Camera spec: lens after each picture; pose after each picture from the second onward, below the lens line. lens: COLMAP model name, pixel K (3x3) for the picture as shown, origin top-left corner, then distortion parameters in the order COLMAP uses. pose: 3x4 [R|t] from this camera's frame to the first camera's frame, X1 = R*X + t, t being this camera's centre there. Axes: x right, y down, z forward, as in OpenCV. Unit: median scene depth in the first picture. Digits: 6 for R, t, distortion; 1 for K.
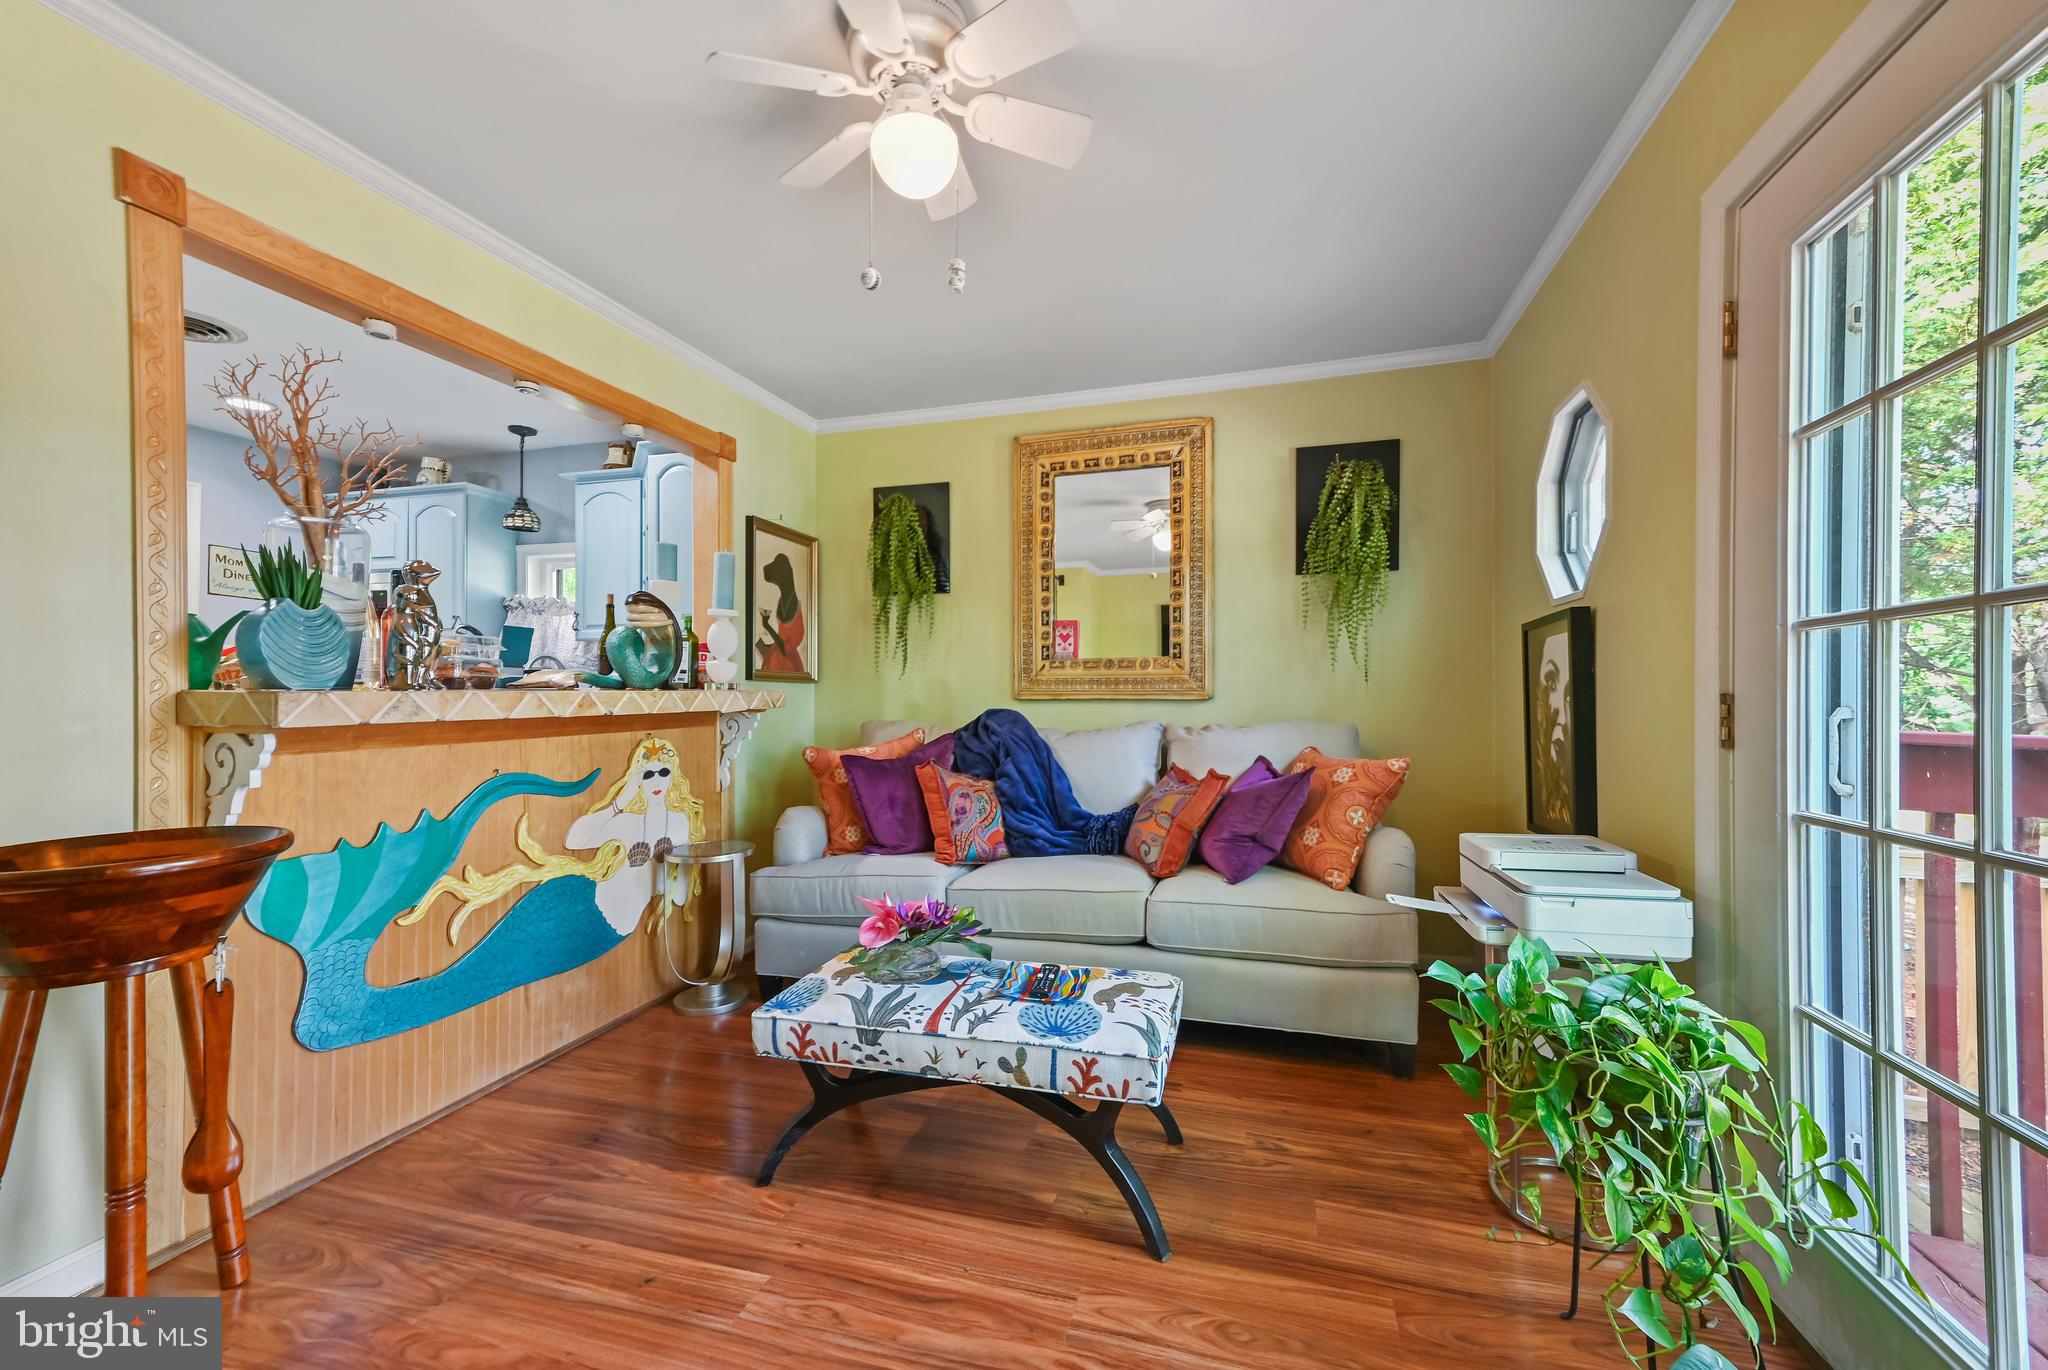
lens RADIAL K [[817.0, 0, 1011.2], [0, 817.0, 696.2], [0, 0, 1]] dist [0.019184, 0.000067]
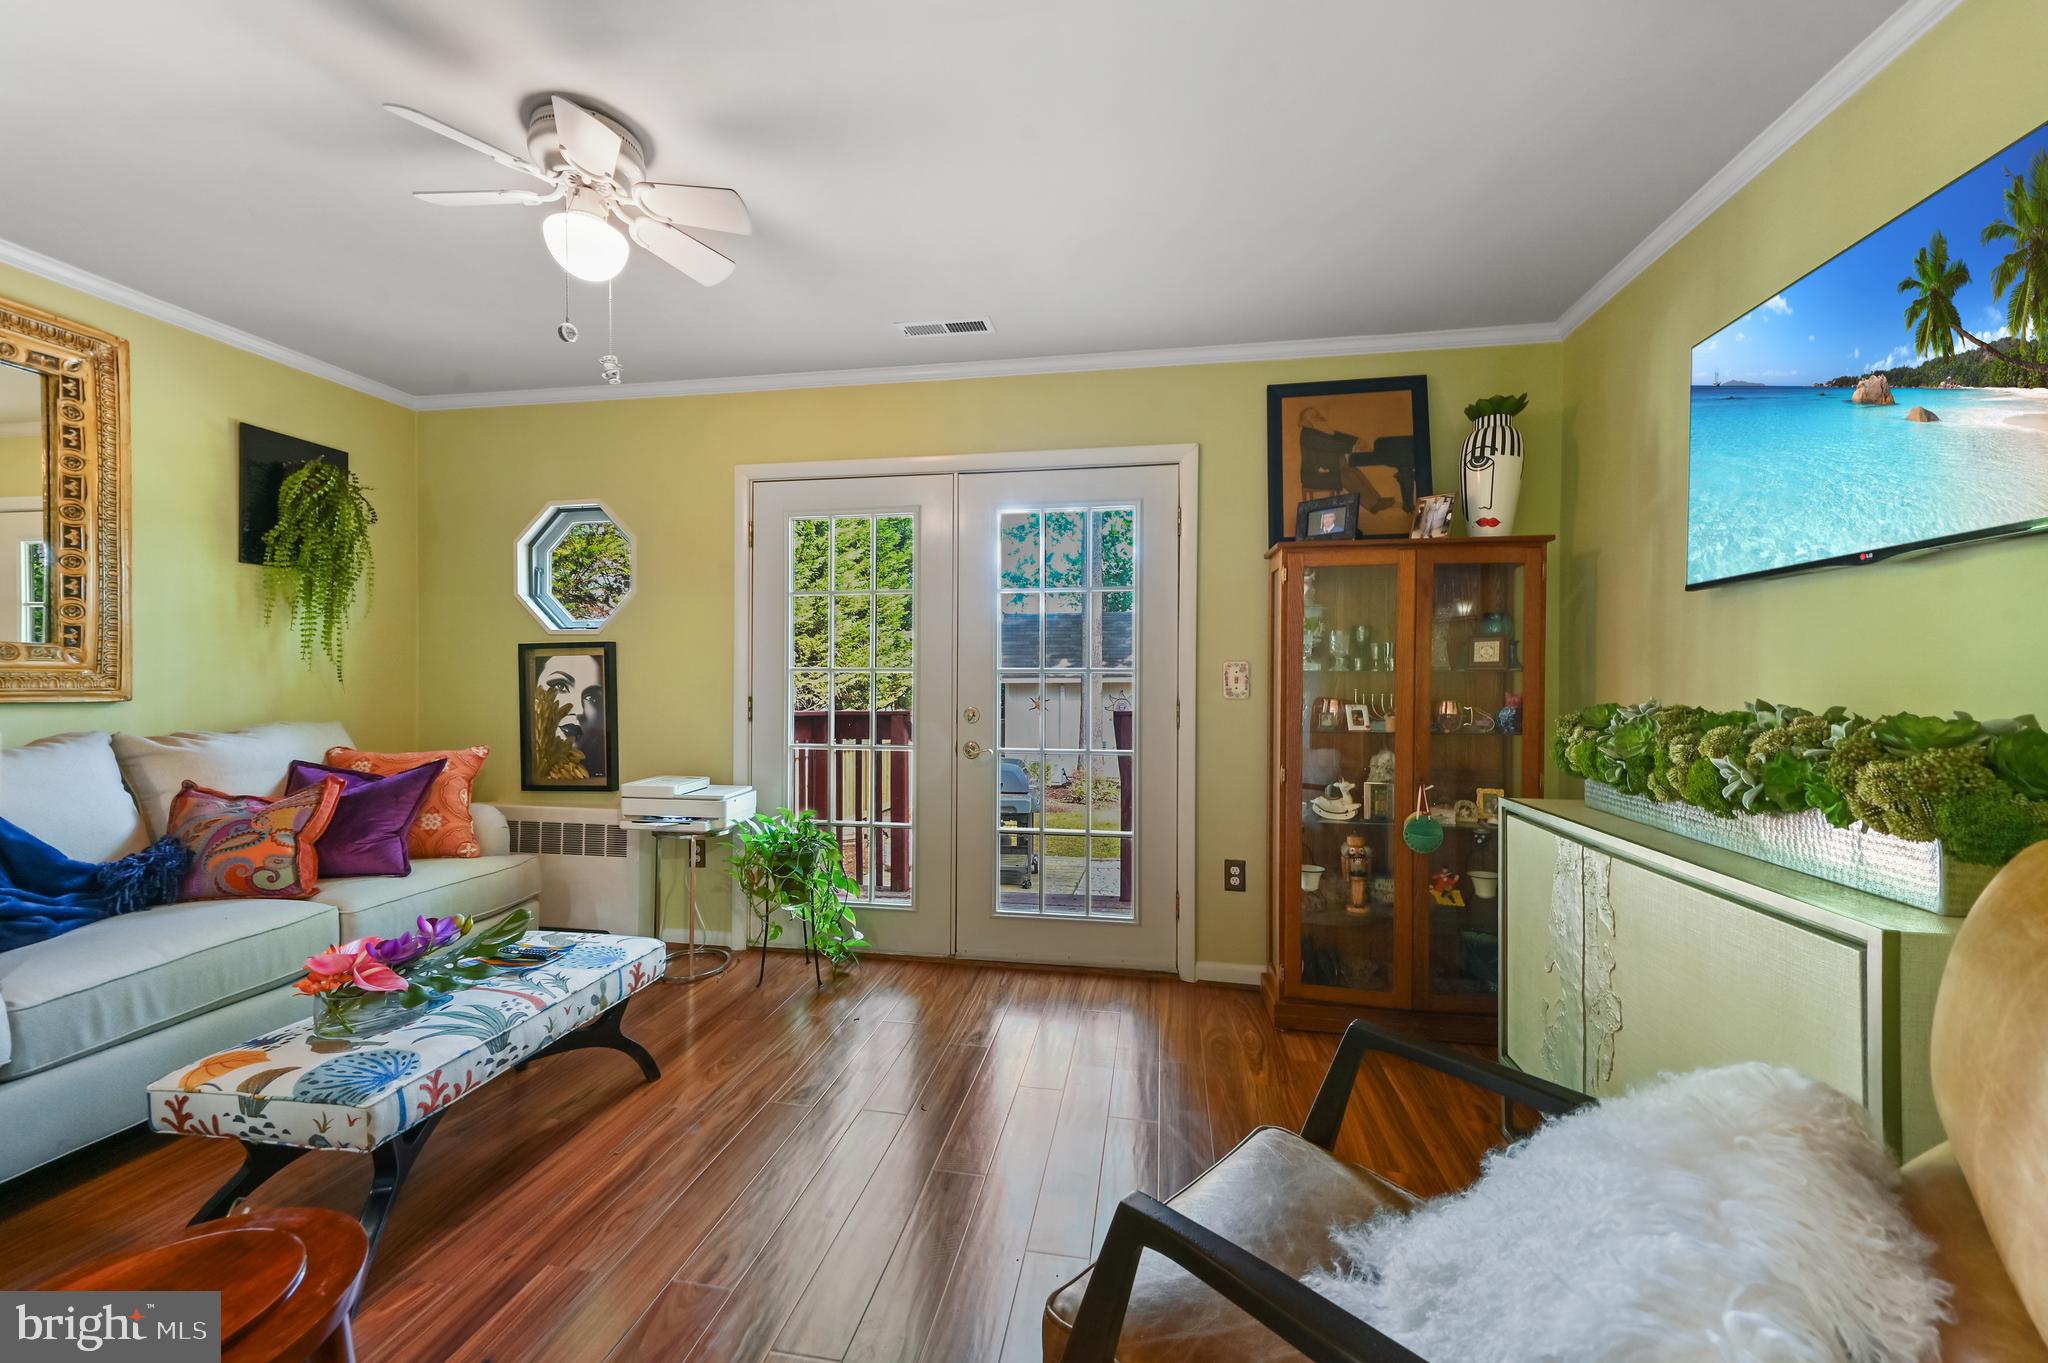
lens RADIAL K [[817.0, 0, 1011.2], [0, 817.0, 692.7], [0, 0, 1]] dist [0.019184, 0.000067]
pose [[-0.102698, -0.009279, 0.994669, -1.175879], [-0.007407, 0.999936, 0.008564, -0.032061], [-0.994685, -0.006488, -0.102760, 0.444142]]
